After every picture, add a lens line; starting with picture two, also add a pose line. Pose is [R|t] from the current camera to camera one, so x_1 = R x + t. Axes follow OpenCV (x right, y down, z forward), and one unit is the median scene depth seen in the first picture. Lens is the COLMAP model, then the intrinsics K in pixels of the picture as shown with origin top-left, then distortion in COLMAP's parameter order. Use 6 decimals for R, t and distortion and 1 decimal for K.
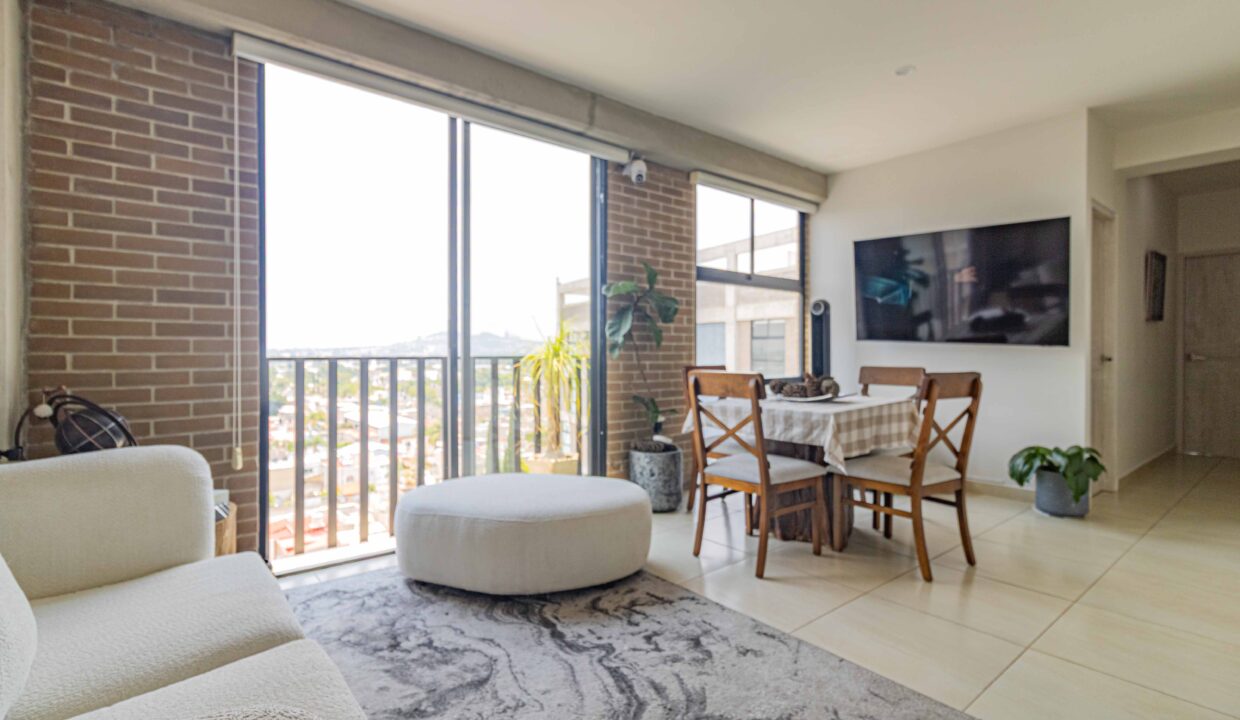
lens RADIAL K [[584.4, 0, 624.0], [0, 584.4, 351.1], [0, 0, 1]] dist [0.008580, 0.000499]
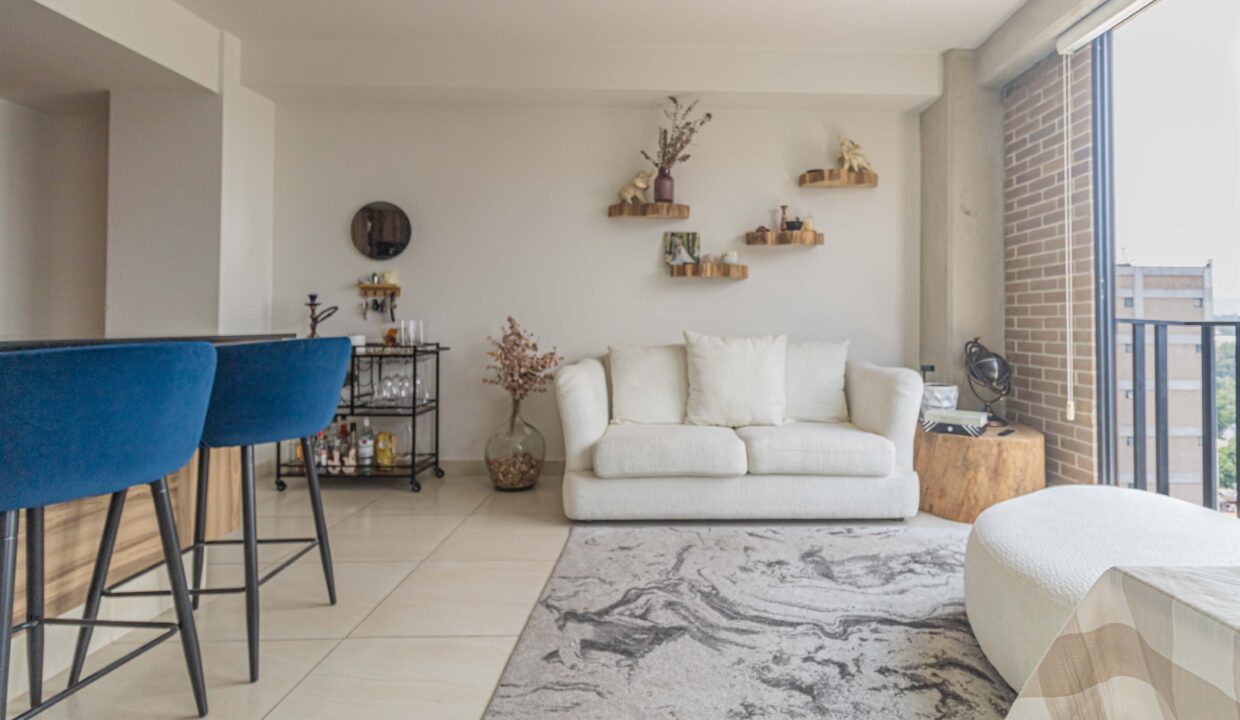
lens RADIAL K [[594.4, 0, 696.7], [0, 594.4, 312.6], [0, 0, 1]] dist [-0.002436, -0.000372]
pose [[-0.599642, -0.019681, -0.800027, 0.823559], [-0.011958, 0.999806, -0.015633, 0.029262], [0.800179, 0.000192, -0.599761, 1.351240]]
